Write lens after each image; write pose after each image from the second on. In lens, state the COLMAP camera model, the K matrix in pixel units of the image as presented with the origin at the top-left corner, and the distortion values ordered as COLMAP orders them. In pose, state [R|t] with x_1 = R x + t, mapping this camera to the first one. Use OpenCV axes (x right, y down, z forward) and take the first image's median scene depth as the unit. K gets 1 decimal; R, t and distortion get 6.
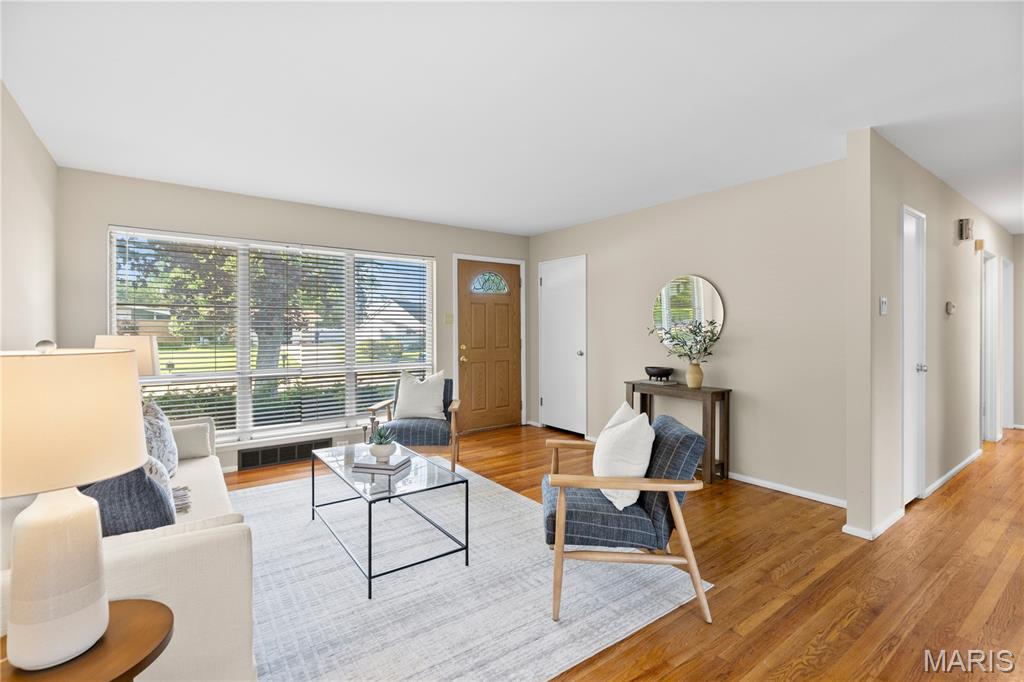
lens RADIAL K [[466.8, 0, 512.3], [0, 466.8, 333.0], [0, 0, 1]] dist [0.000072, -0.000381]
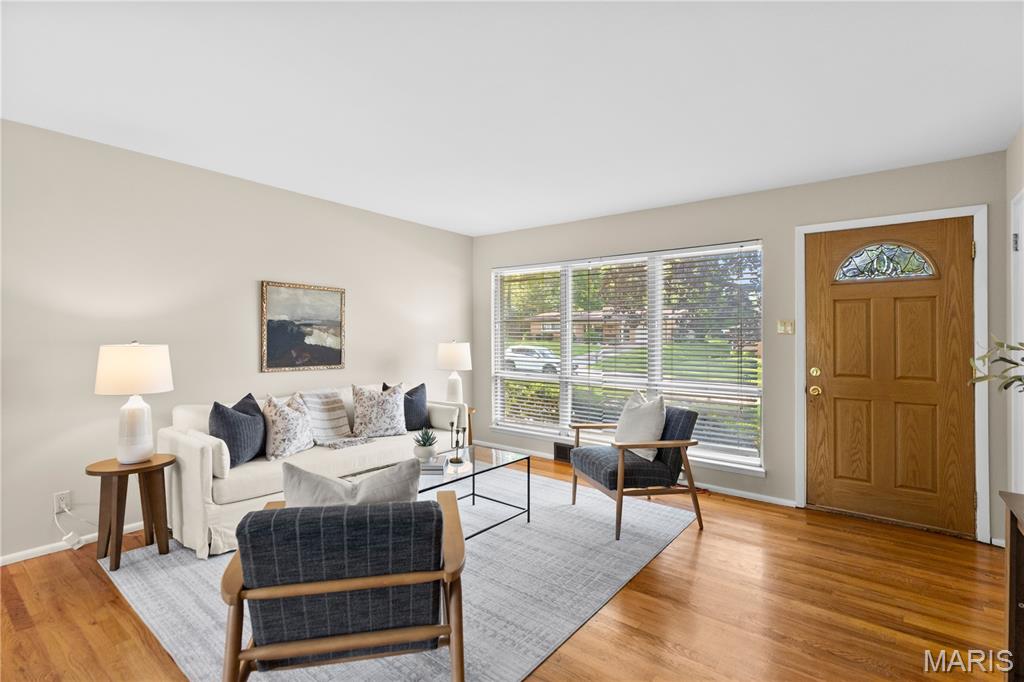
lens RADIAL K [[490.1, 0, 511.1], [0, 490.1, 336.8], [0, 0, 1]] dist [-0.015892, -0.000682]
pose [[0.239090, 0.009806, -0.970948, 0.430525], [-0.011209, 0.999910, 0.007338, -0.017180], [0.970933, 0.009129, 0.239179, 0.437363]]
